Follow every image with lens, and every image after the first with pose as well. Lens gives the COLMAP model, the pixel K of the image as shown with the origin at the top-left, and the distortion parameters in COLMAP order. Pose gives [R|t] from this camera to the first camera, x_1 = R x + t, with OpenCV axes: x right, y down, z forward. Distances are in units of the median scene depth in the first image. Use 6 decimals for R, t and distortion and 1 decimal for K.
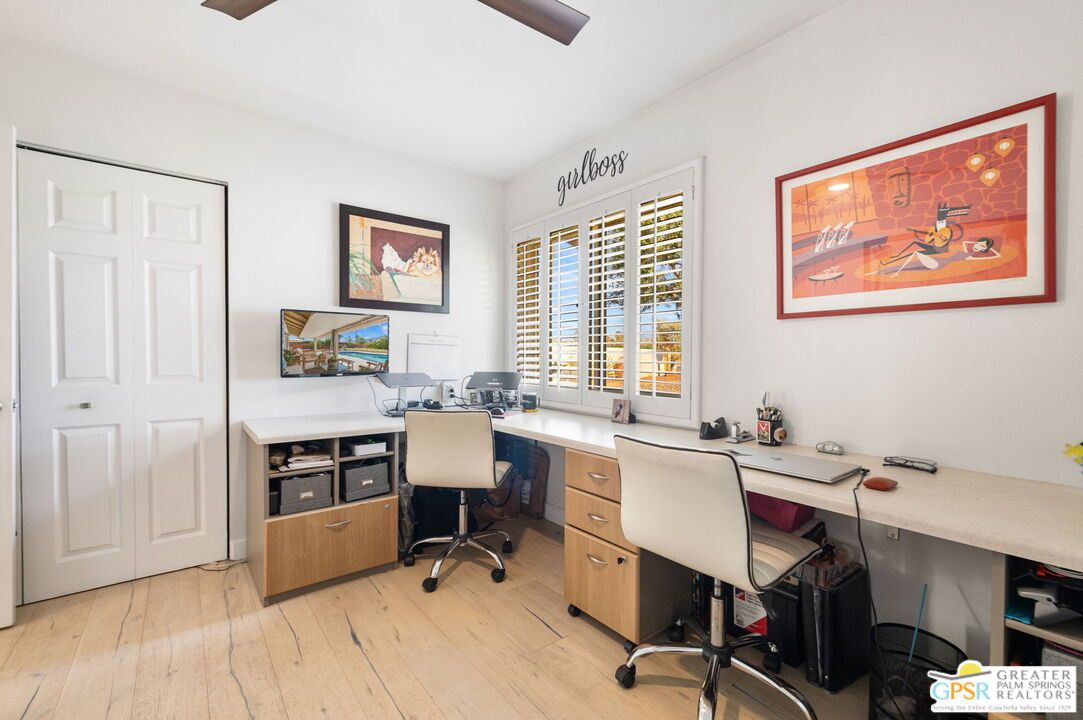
lens RADIAL K [[460.4, 0, 542.3], [0, 460.4, 357.9], [0, 0, 1]] dist [-0.002465, -0.000315]
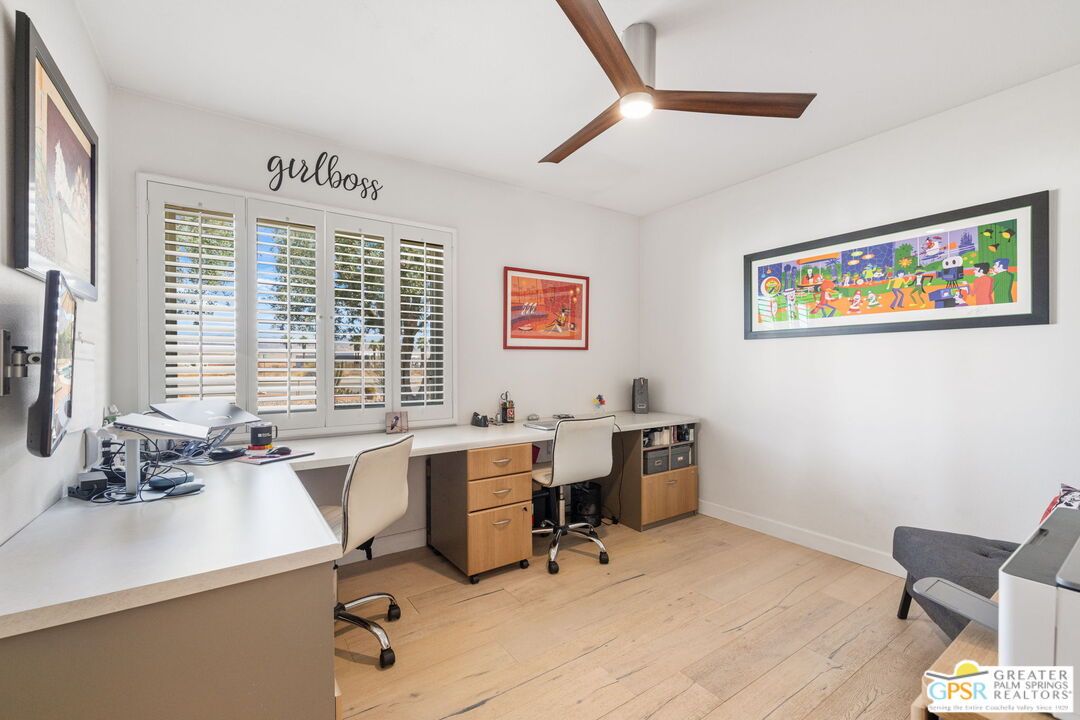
lens RADIAL K [[459.1, 0, 541.8], [0, 459.1, 359.8], [0, 0, 1]] dist [-0.002465, -0.000315]
pose [[0.058217, -0.008325, 0.998269, -1.180565], [0.001233, 0.999965, 0.008267, -0.058576], [-0.998303, 0.000750, 0.058226, 0.758123]]
